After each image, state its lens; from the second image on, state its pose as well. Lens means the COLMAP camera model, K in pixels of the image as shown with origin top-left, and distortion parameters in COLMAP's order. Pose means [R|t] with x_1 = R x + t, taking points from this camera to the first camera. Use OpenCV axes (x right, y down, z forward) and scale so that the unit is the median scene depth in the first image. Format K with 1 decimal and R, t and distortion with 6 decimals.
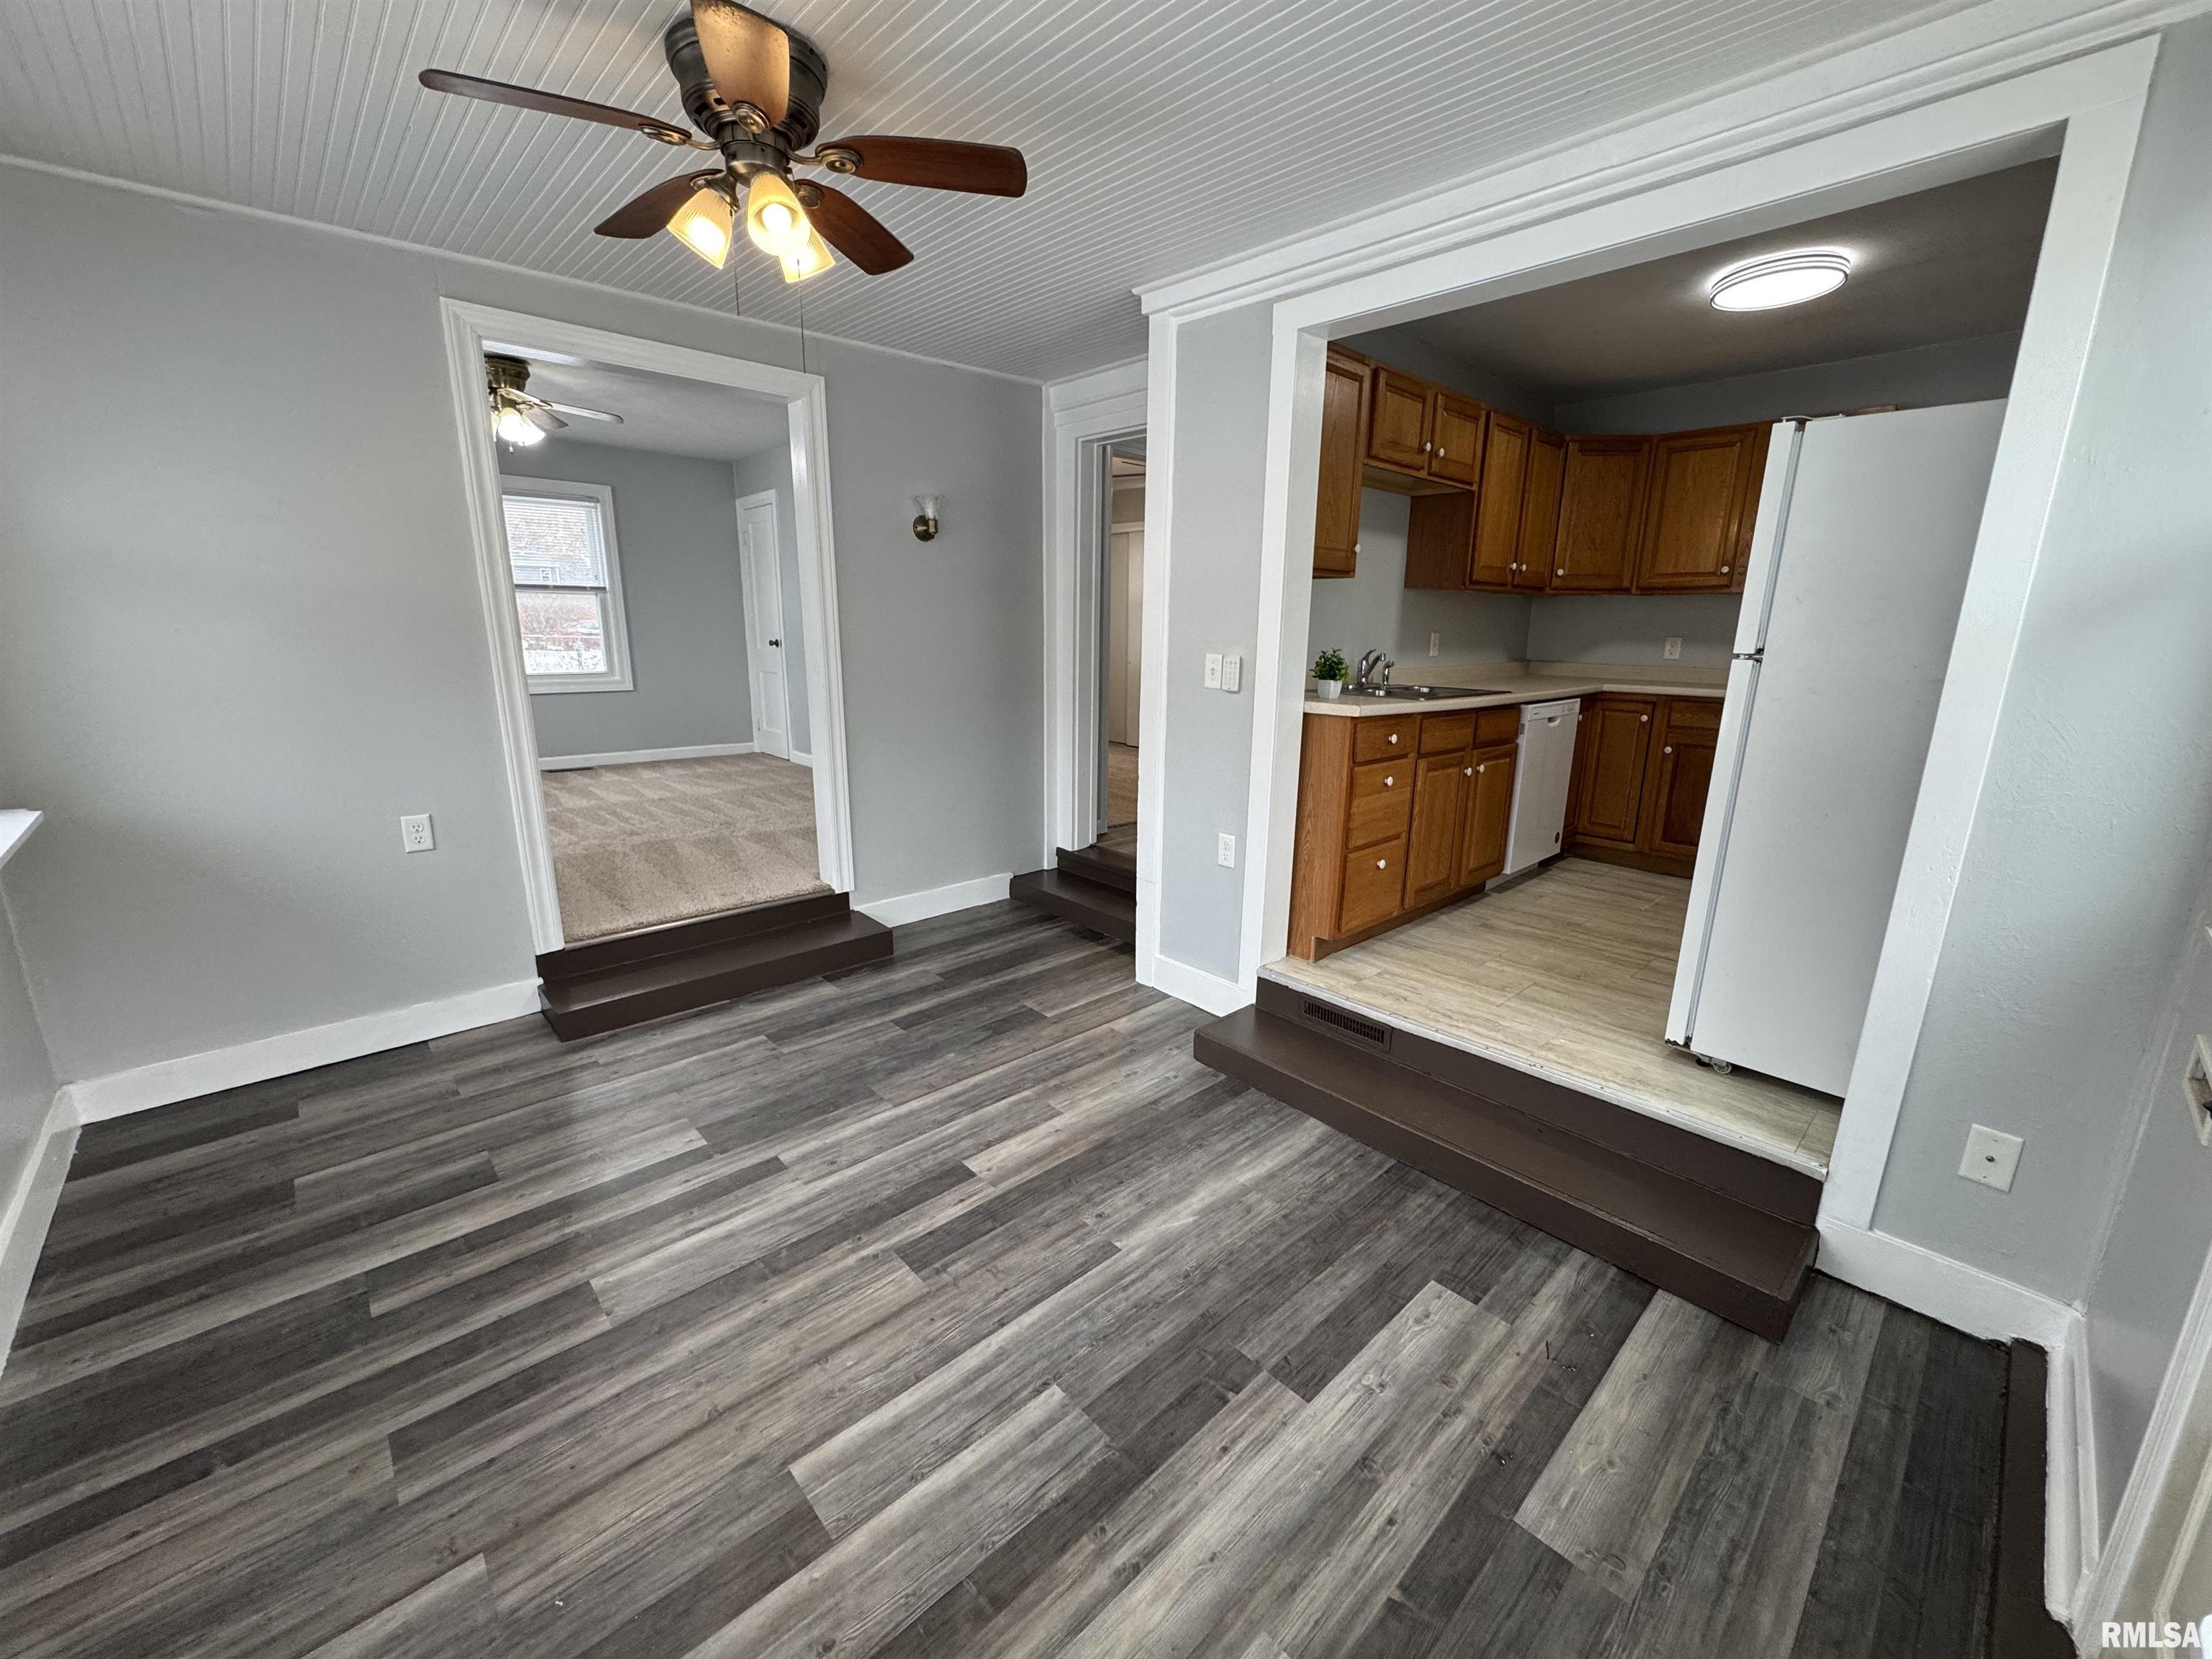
lens RADIAL K [[879.9, 0, 1099.2], [0, 879.9, 826.8], [0, 0, 1]] dist [-0.004310, 0.000050]
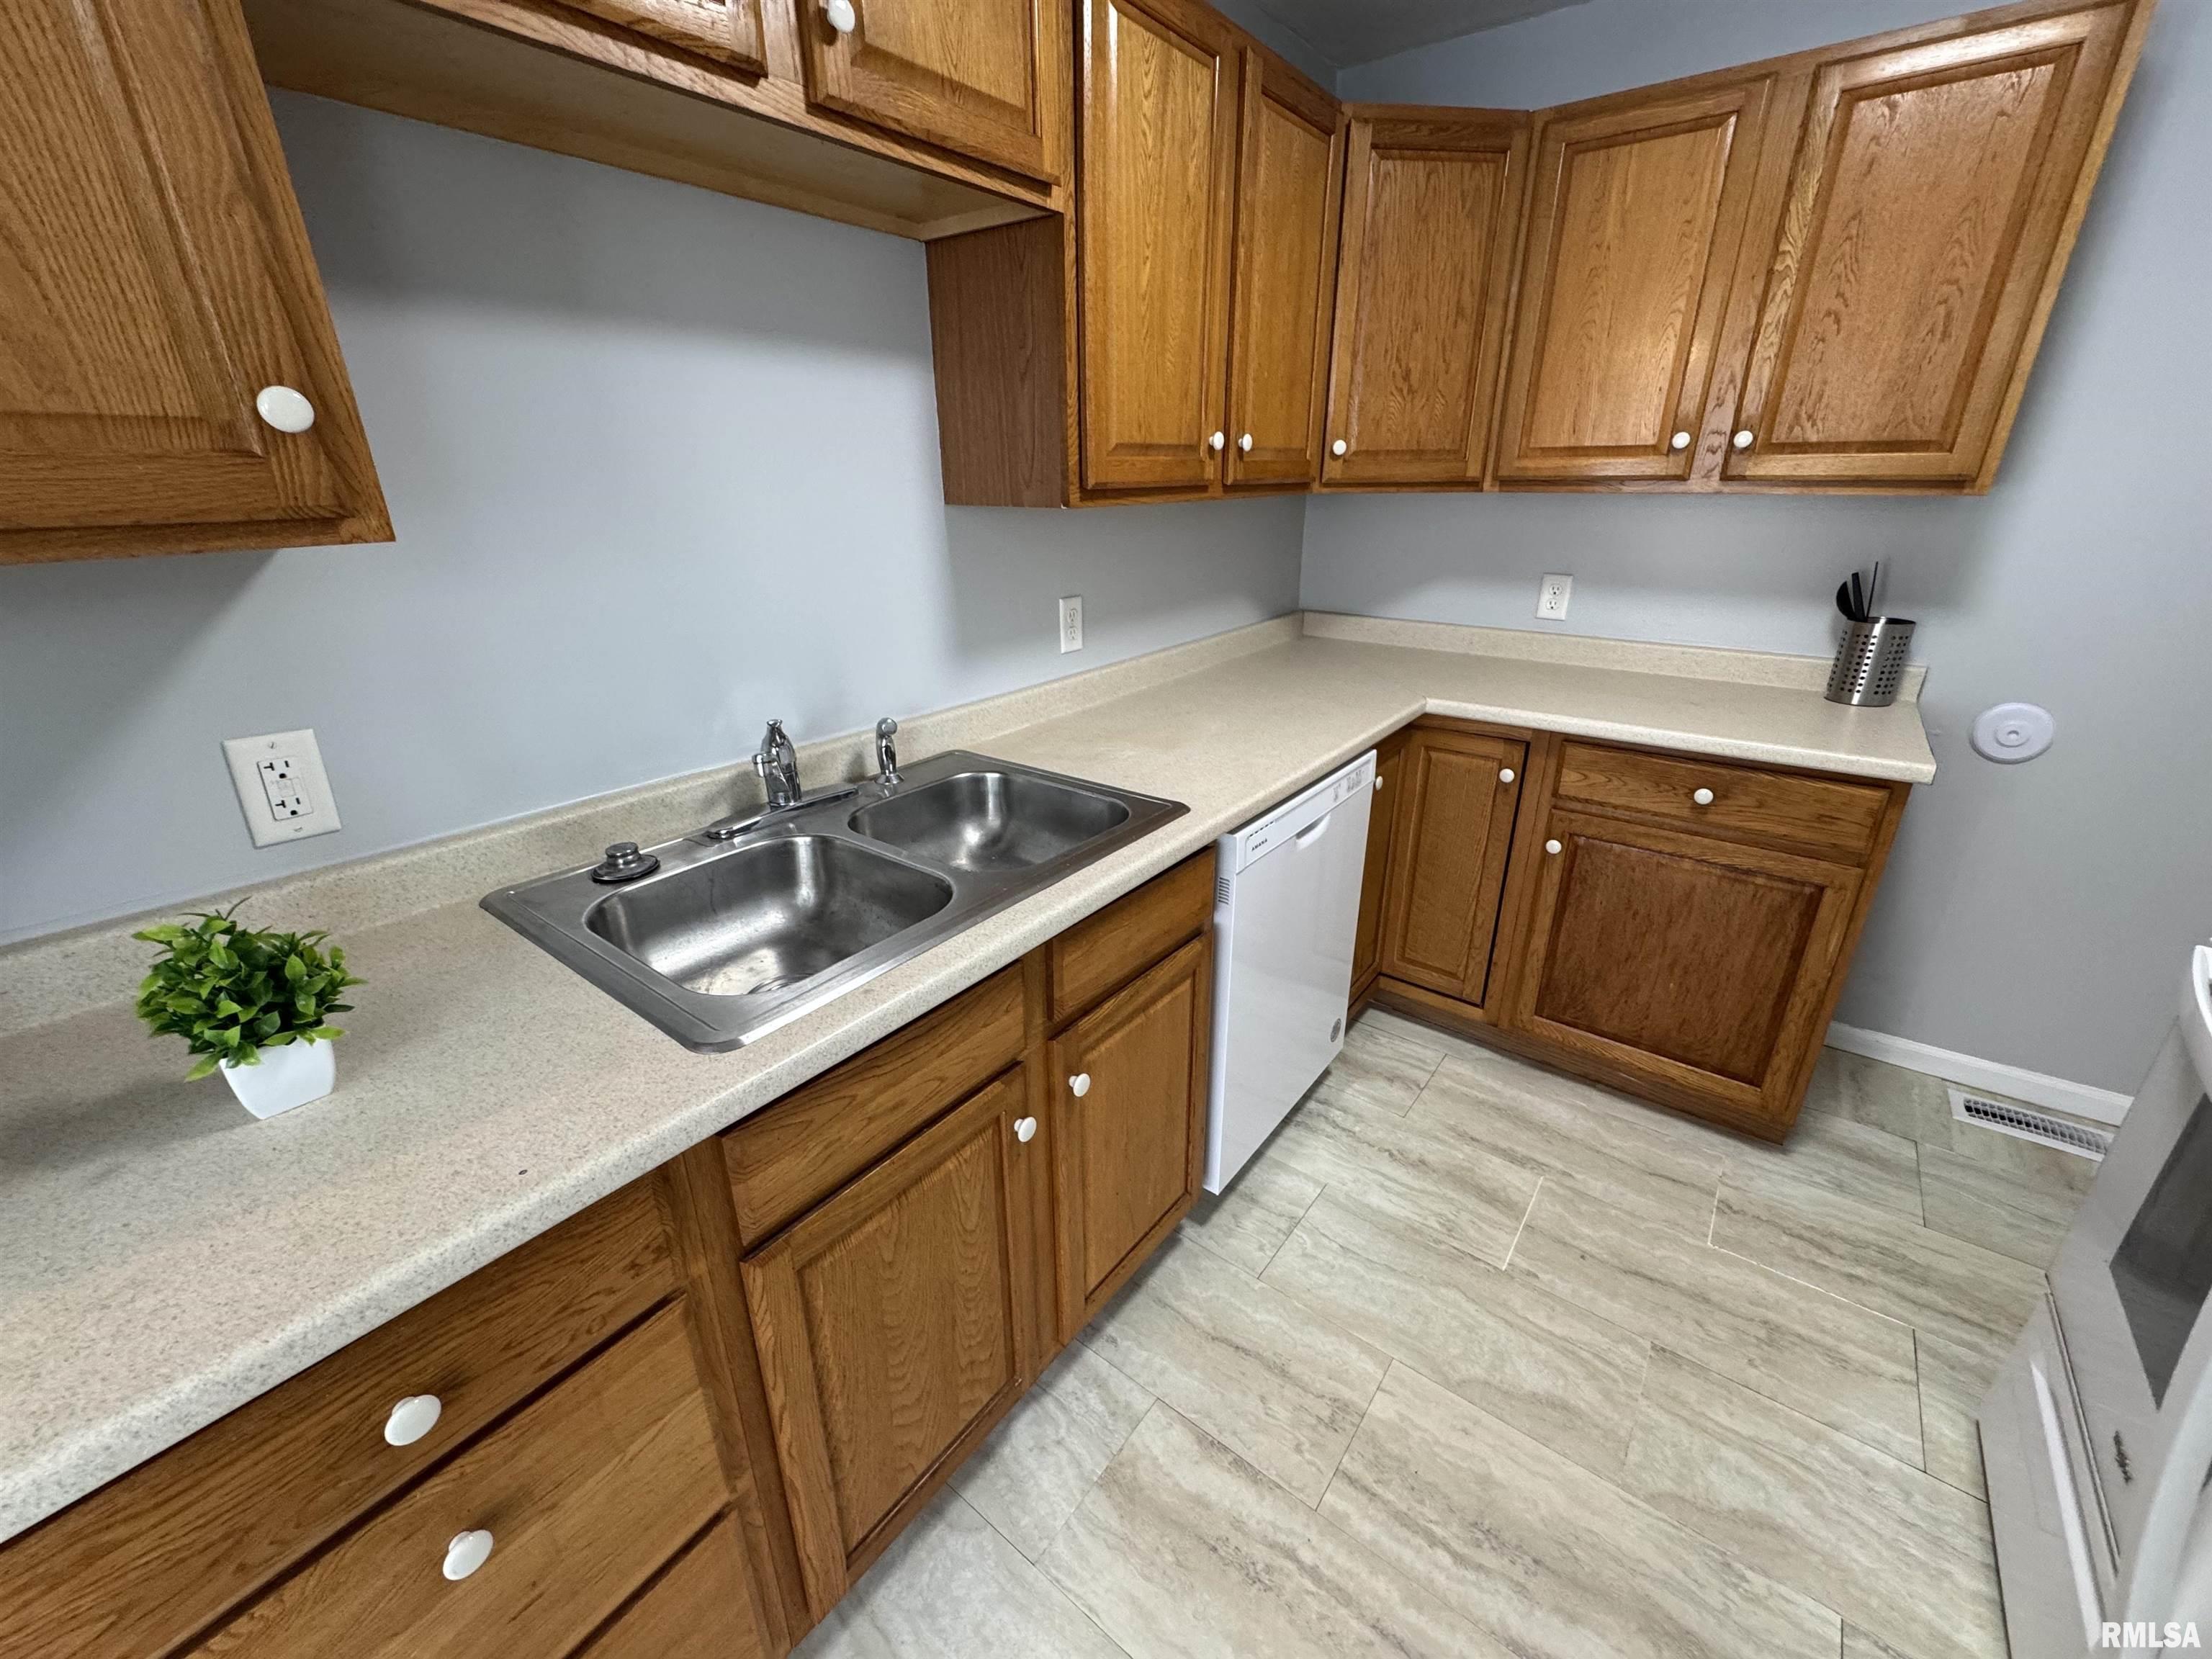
lens RADIAL K [[879.9, 0, 1102.2], [0, 879.9, 826.8], [0, 0, 1]] dist [-0.004310, 0.000050]
pose [[0.986041, -0.079737, 0.146167, 0.334876], [0.056377, 0.985906, 0.157514, -0.181892], [-0.156666, -0.147075, 0.976639, 0.568476]]
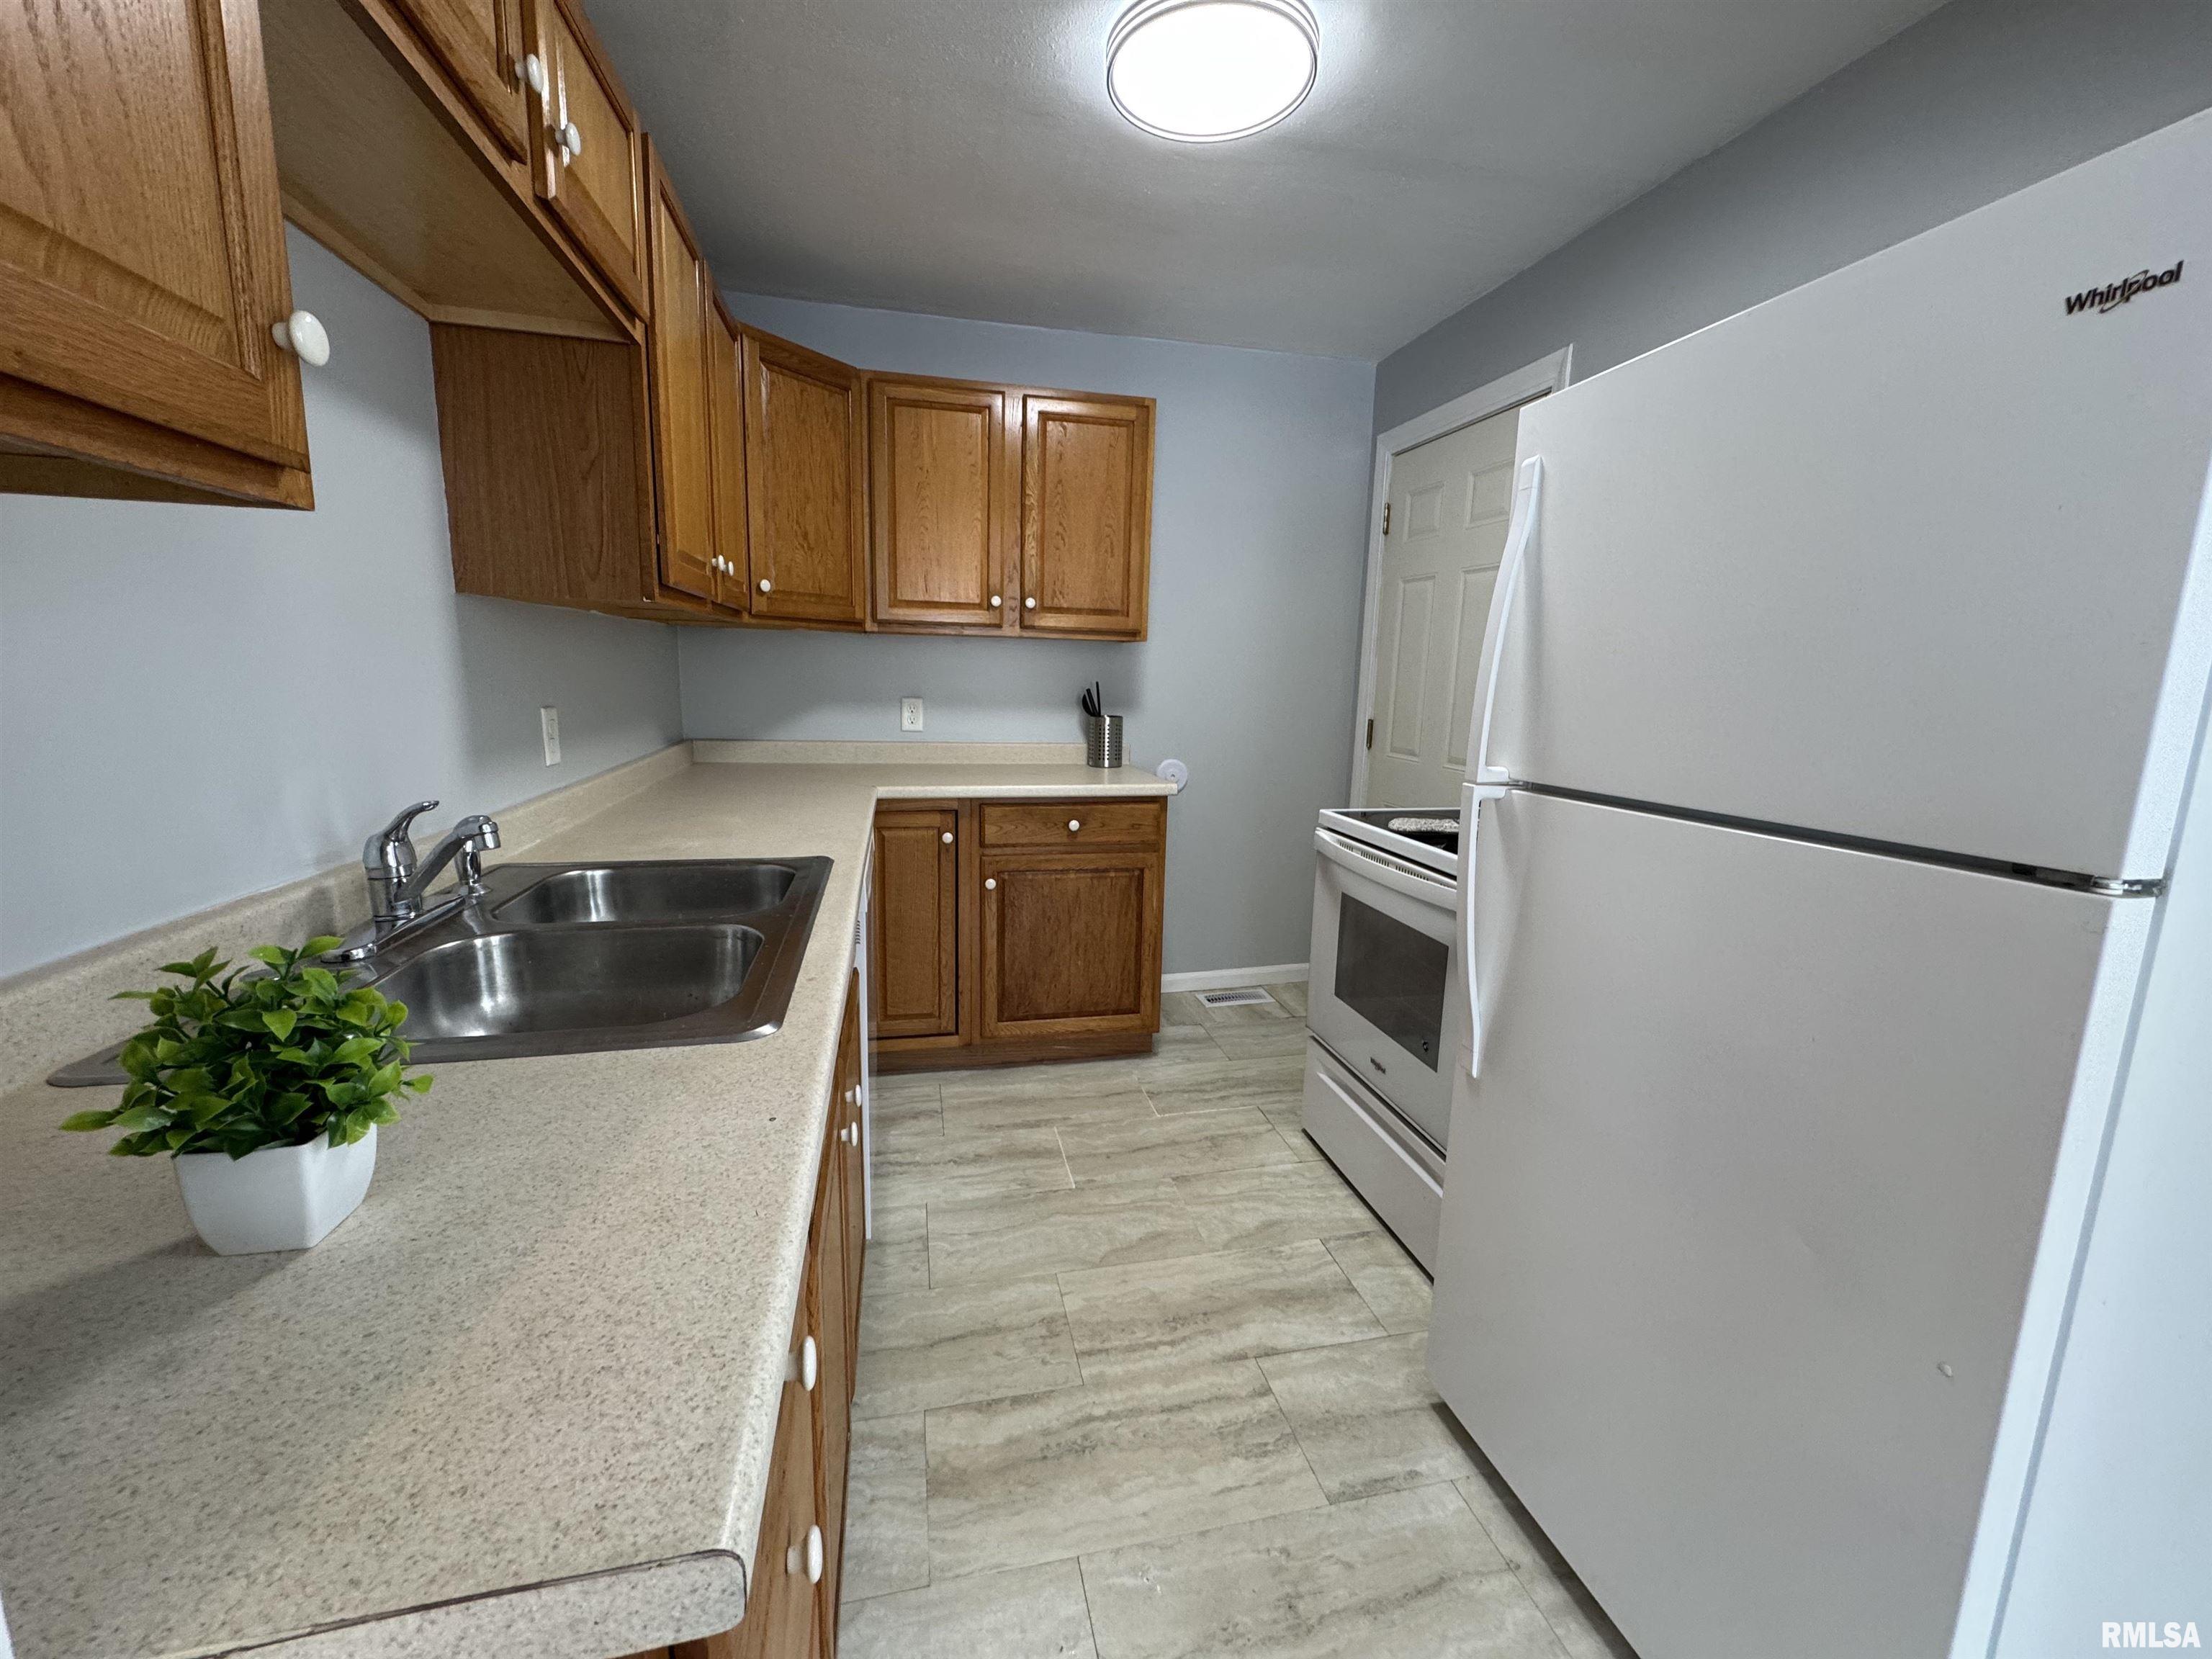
lens RADIAL K [[879.9, 0, 1111.2], [0, 879.9, 824.6], [0, 0, 1]] dist [-0.004310, 0.000050]
pose [[0.492763, -0.149337, 0.857253, 0.157581], [0.175273, 0.982005, 0.070319, -0.154703], [-0.852329, 0.115603, 0.510071, 0.590714]]
